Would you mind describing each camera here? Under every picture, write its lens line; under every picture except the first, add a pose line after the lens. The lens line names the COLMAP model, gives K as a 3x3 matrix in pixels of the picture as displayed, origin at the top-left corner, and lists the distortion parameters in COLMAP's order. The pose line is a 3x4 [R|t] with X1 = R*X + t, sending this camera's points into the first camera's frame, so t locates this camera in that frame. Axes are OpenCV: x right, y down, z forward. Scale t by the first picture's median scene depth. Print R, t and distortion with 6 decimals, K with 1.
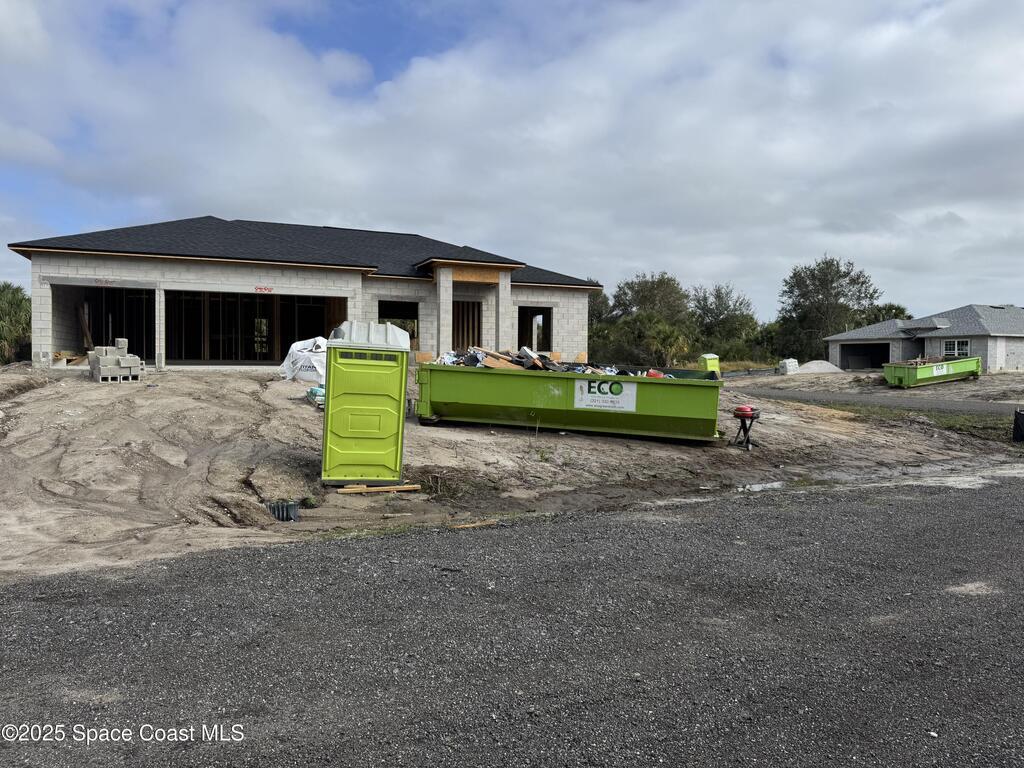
lens RADIAL K [[729.3, 0, 512.0], [0, 729.3, 384.0], [0, 0, 1]] dist [0.051394, -0.071778]
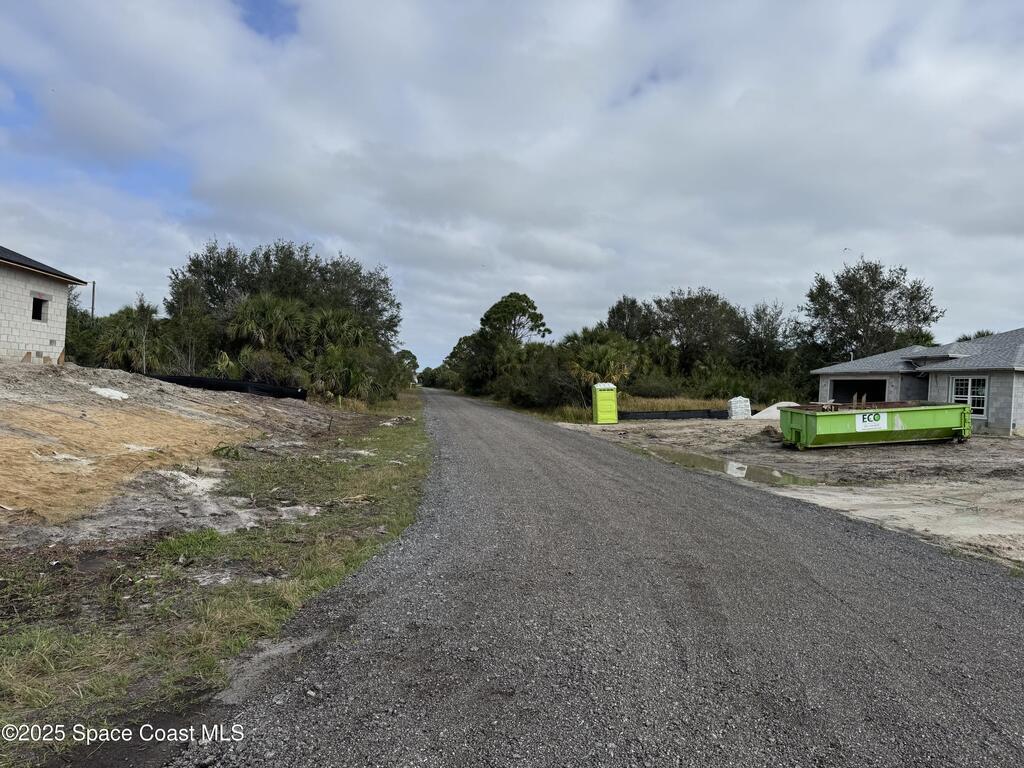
lens RADIAL K [[729.3, 0, 512.0], [0, 729.3, 384.0], [0, 0, 1]] dist [0.051394, -0.071778]
pose [[0.968303, 0.050806, -0.244556, 0.357820], [-0.061602, 0.997426, -0.036698, -0.008301], [0.242062, 0.050600, 0.968940, 0.300614]]
